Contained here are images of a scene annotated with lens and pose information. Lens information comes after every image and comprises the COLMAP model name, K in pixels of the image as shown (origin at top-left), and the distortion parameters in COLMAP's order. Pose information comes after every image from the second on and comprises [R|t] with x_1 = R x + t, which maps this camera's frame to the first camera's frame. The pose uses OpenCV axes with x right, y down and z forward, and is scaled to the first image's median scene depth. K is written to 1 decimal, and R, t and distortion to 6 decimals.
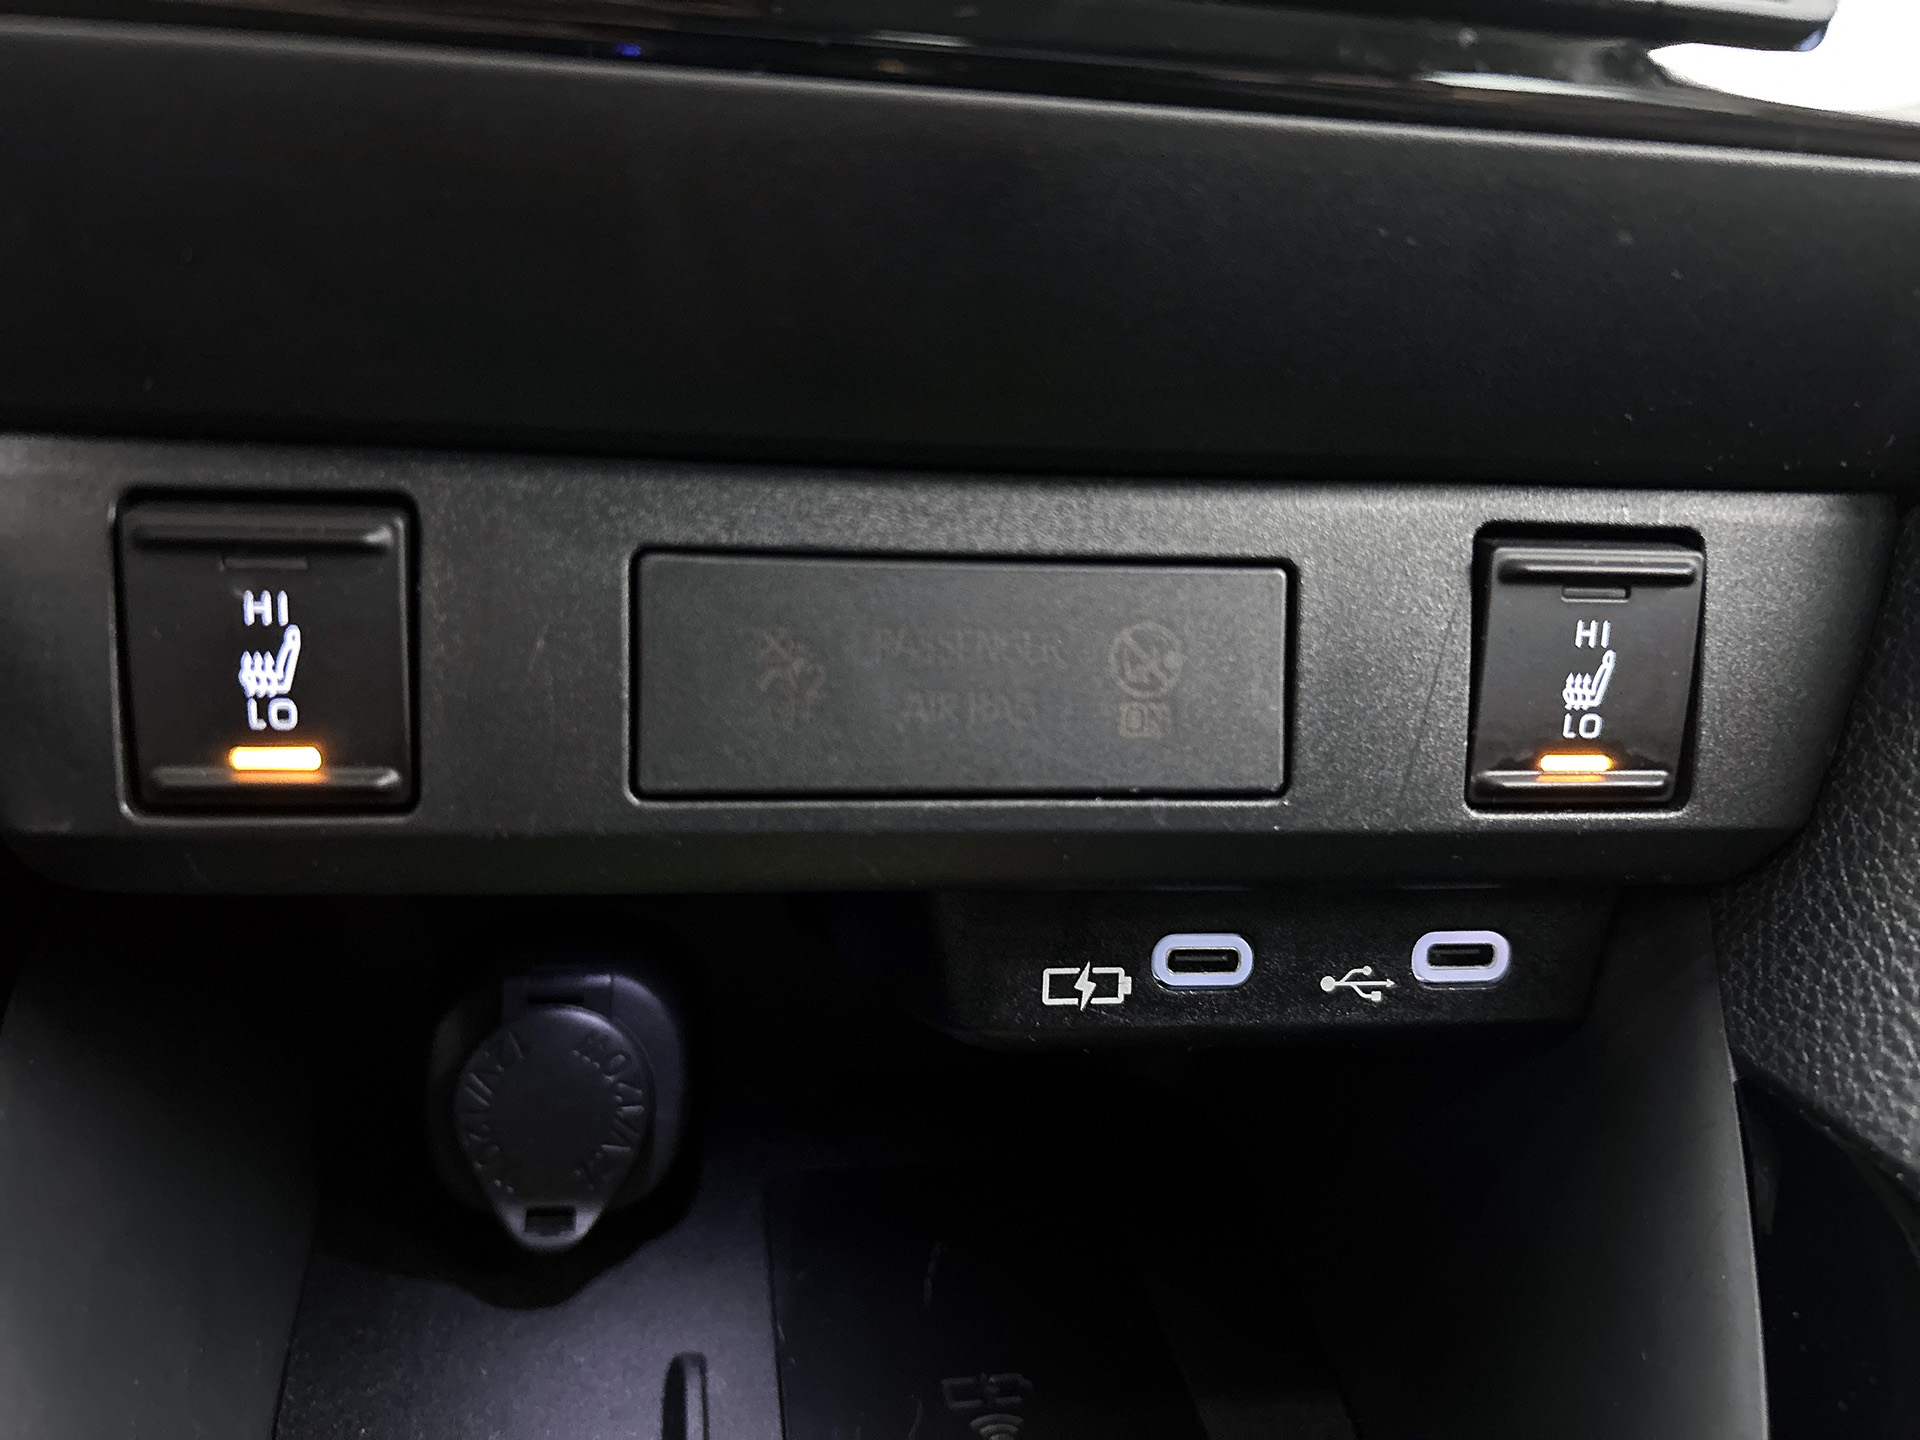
lens RADIAL K [[1466.9, 0, 960.0], [0, 1466.9, 720.0], [0, 0, 1]] dist [0.007273, 0.005913]
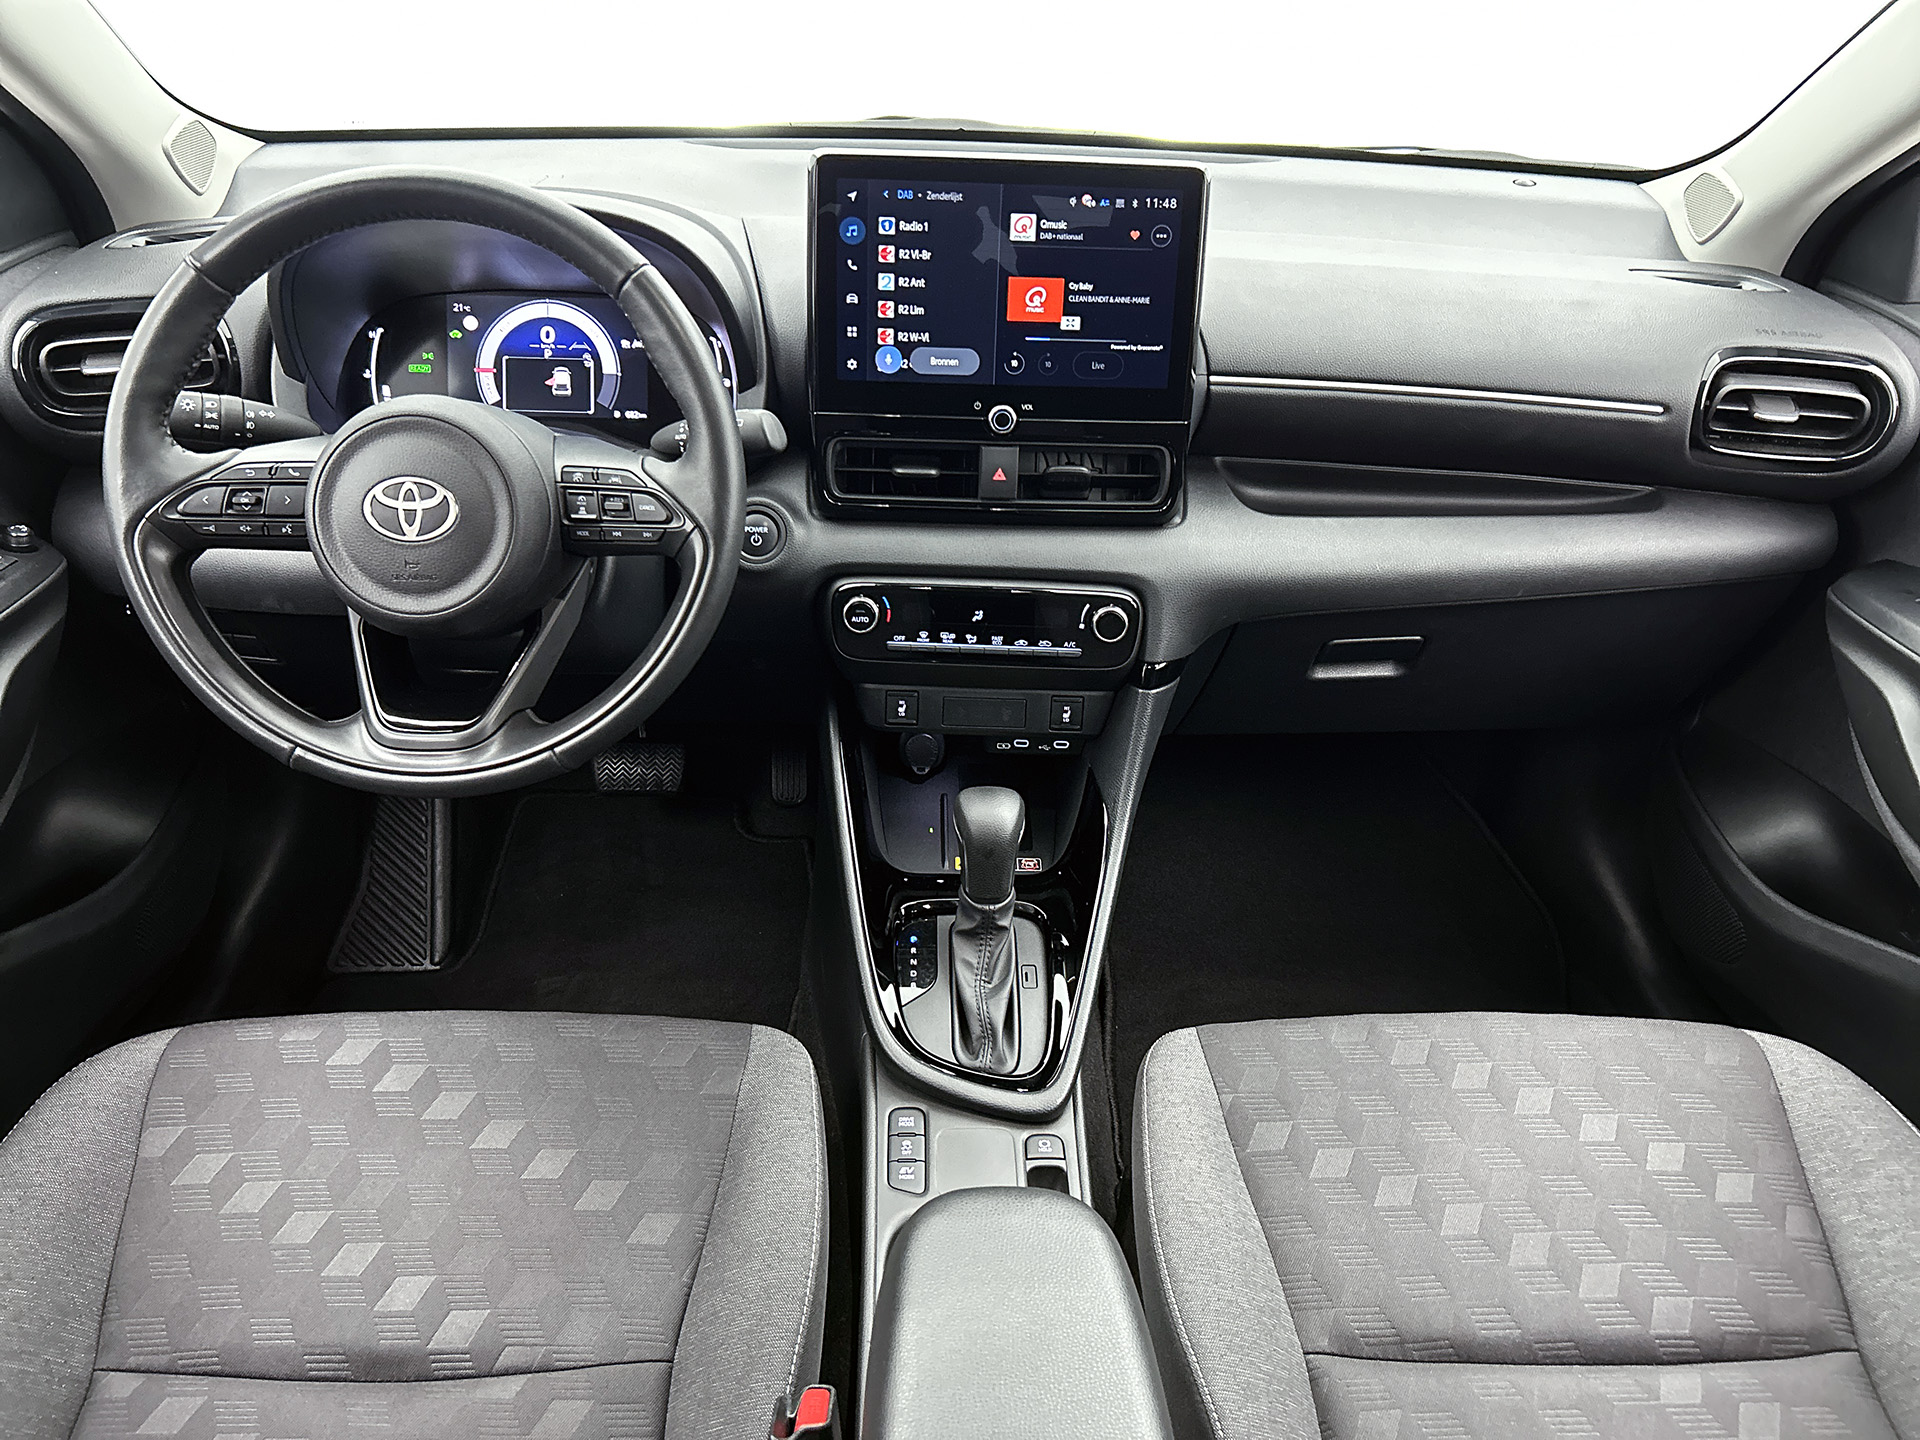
lens RADIAL K [[1463.7, 0, 988.7], [0, 1463.7, 712.0], [0, 0, 1]] dist [-0.006487, -0.010933]
pose [[0.990837, 0.072104, -0.114204, 0.850774], [-0.035291, 0.954414, 0.296394, -2.165227], [0.130369, -0.289648, 0.948213, -5.923192]]
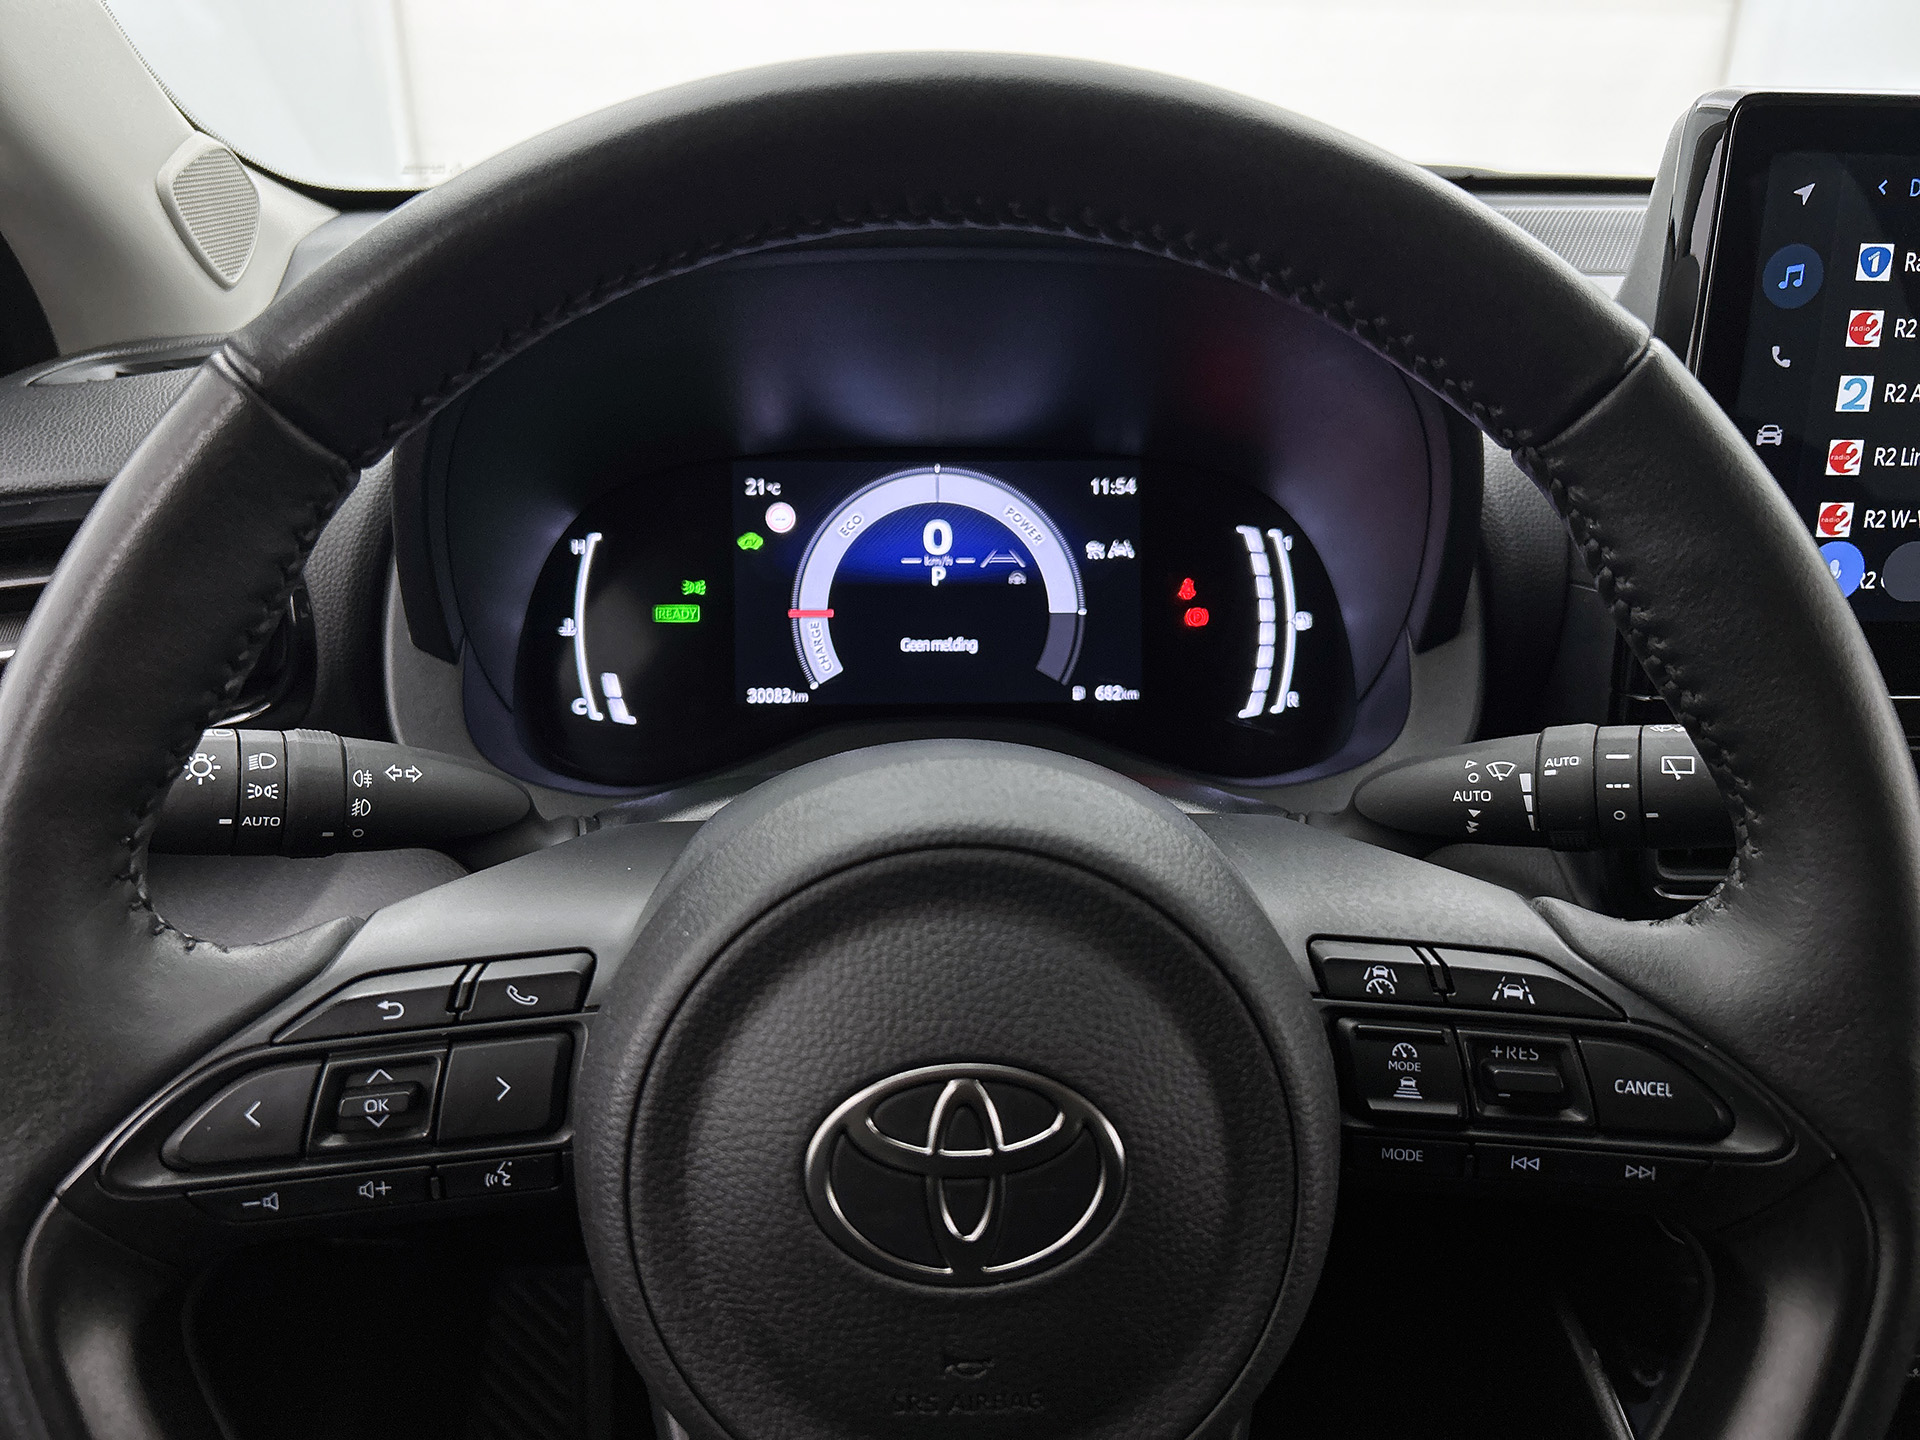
lens RADIAL K [[1510.3, 0, 960.0], [0, 1510.3, 720.0], [0, 0, 1]] dist [0.058428, -0.142287]
pose [[0.988938, 0.028738, -0.145516, -1.670915], [-0.000064, 0.981135, 0.193326, -1.996984], [0.148327, -0.191178, 0.970284, -2.413266]]
